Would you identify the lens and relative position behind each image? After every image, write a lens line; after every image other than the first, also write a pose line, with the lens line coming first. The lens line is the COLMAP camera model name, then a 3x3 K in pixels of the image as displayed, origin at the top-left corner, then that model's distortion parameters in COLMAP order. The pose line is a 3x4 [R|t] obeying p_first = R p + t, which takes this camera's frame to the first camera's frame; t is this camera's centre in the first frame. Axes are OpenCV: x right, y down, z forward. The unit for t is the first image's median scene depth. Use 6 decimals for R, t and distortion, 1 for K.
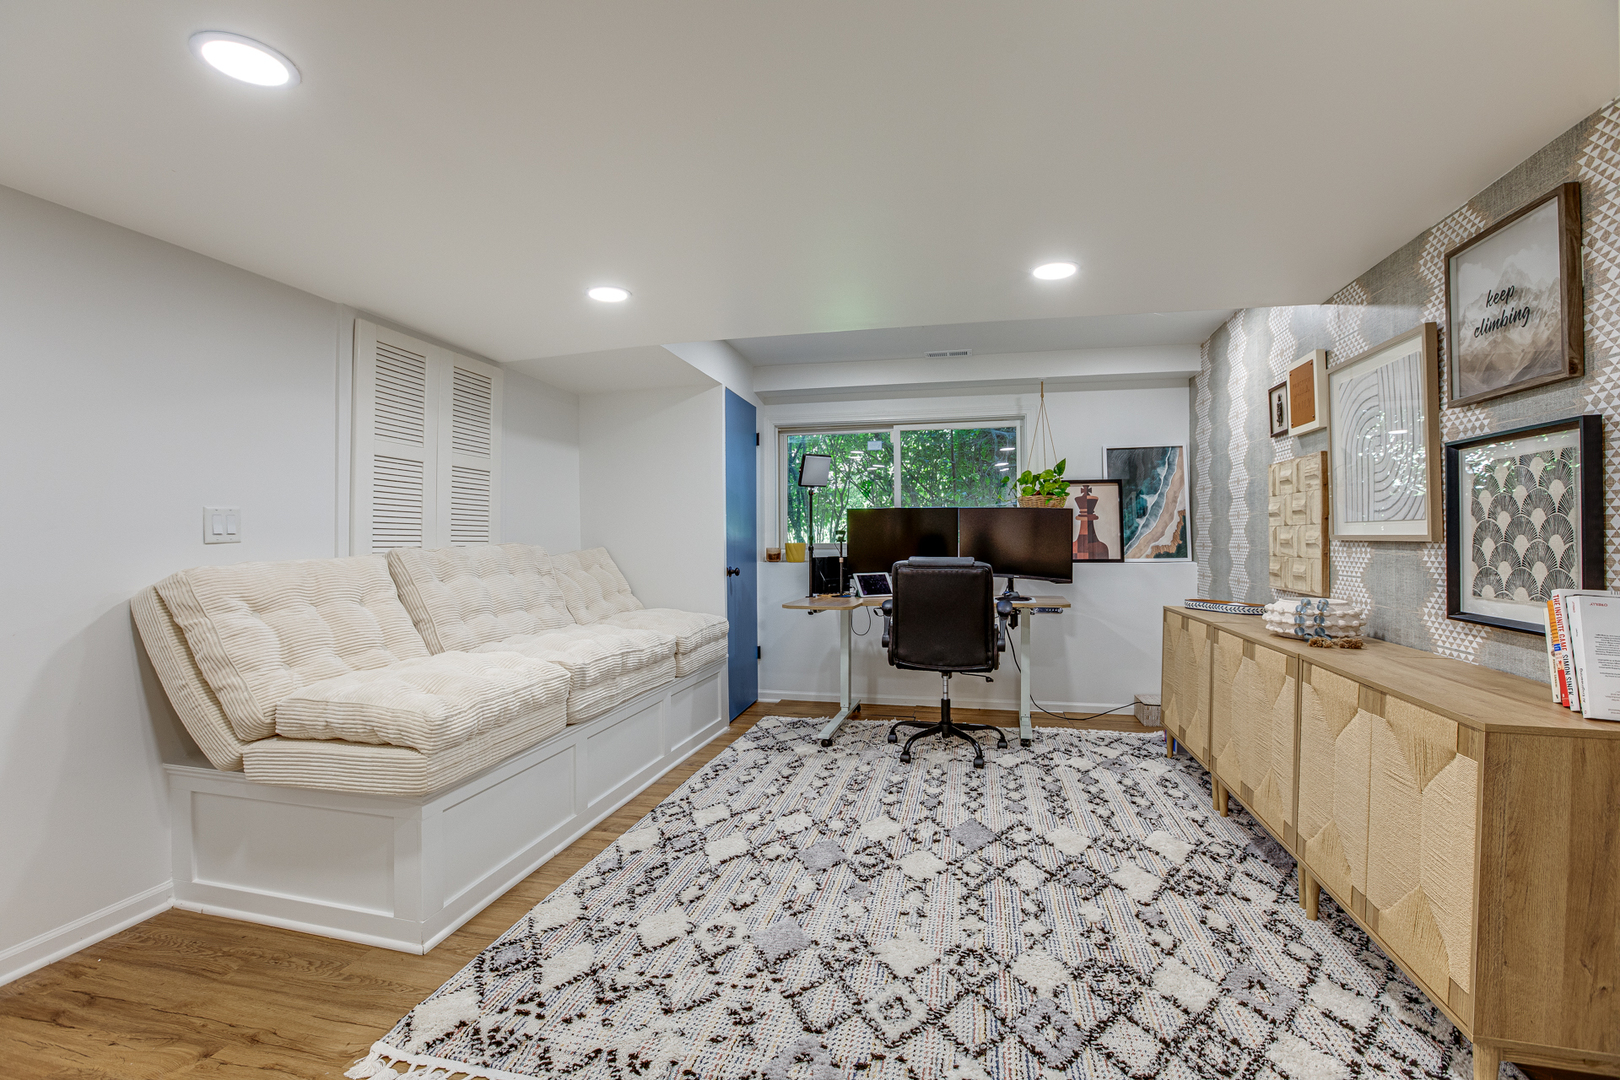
lens RADIAL K [[709.3, 0, 802.1], [0, 709.3, 539.7], [0, 0, 1]] dist [-0.028572, 0.000433]
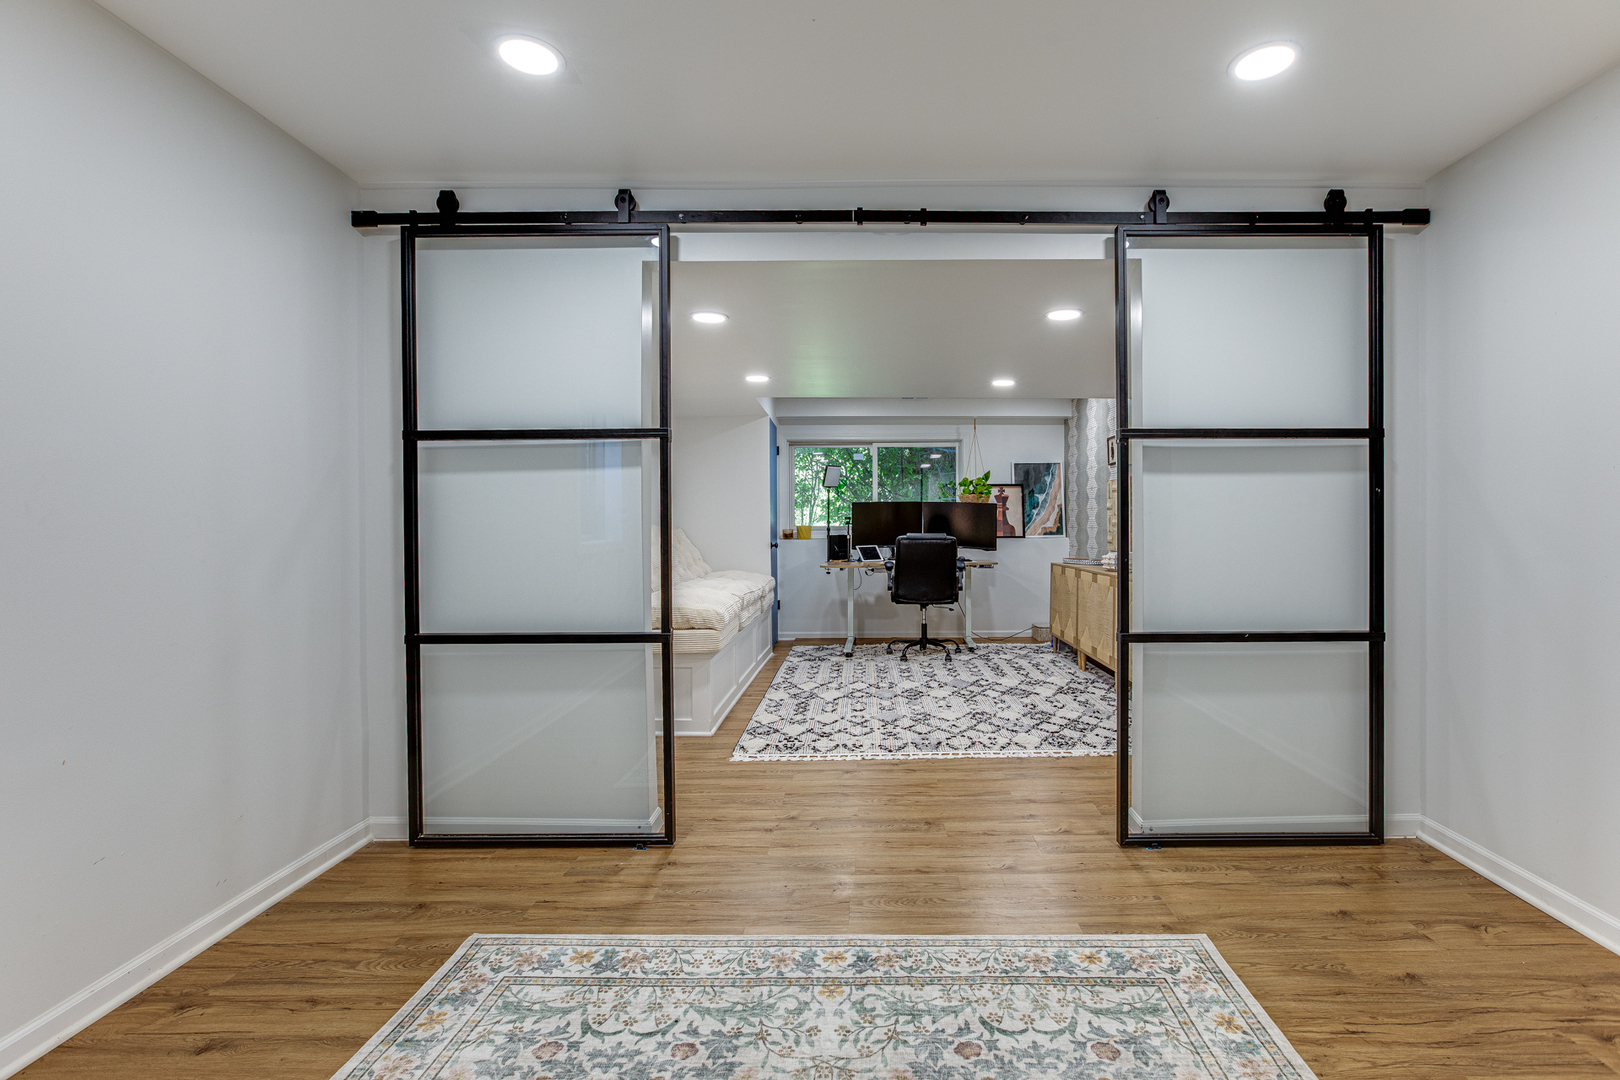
lens RADIAL K [[727.7, 0, 856.3], [0, 727.7, 525.9], [0, 0, 1]] dist [-0.012878, 0.002823]
pose [[0.972891, -0.000660, 0.231263, -0.339138], [0.000316, 0.999999, 0.001523, 0.004038], [-0.231263, -0.001408, 0.972890, -0.579650]]
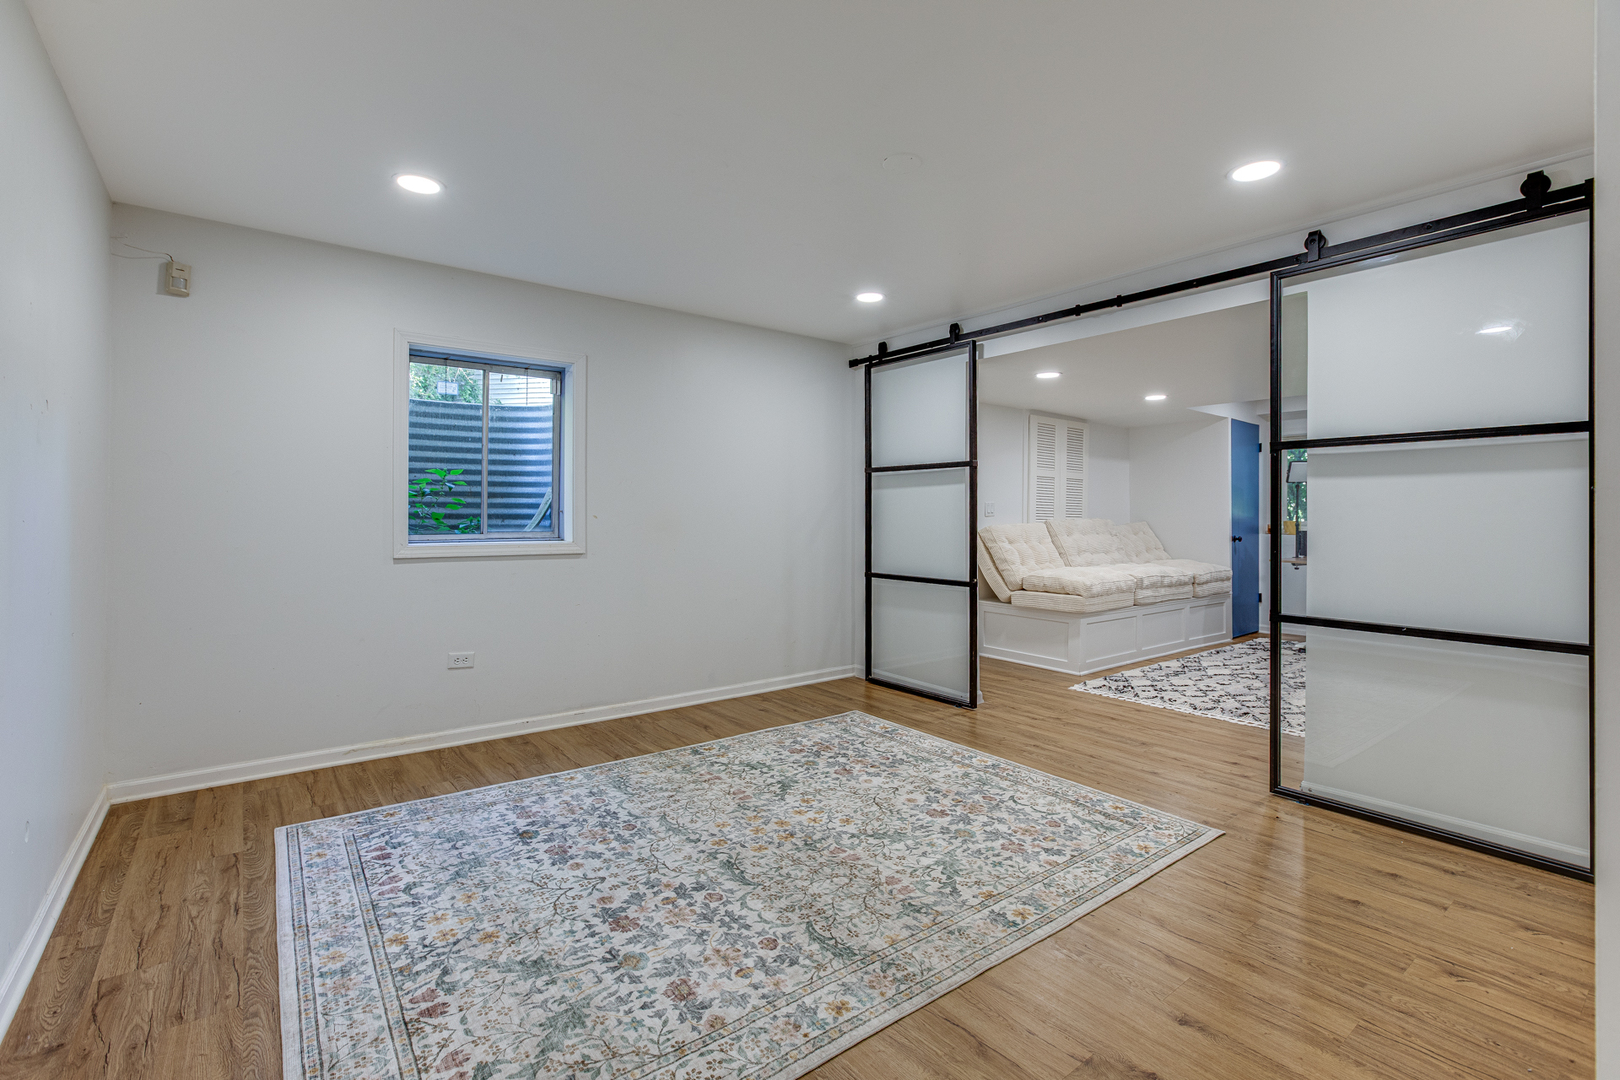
lens RADIAL K [[727.7, 0, 797.8], [0, 727.7, 505.2], [0, 0, 1]] dist [-0.012878, 0.002823]
pose [[0.772222, 0.001443, -0.635351, 0.195569], [-0.010526, 0.999889, -0.010523, -0.000973], [0.635265, 0.014814, 0.772152, -0.959618]]
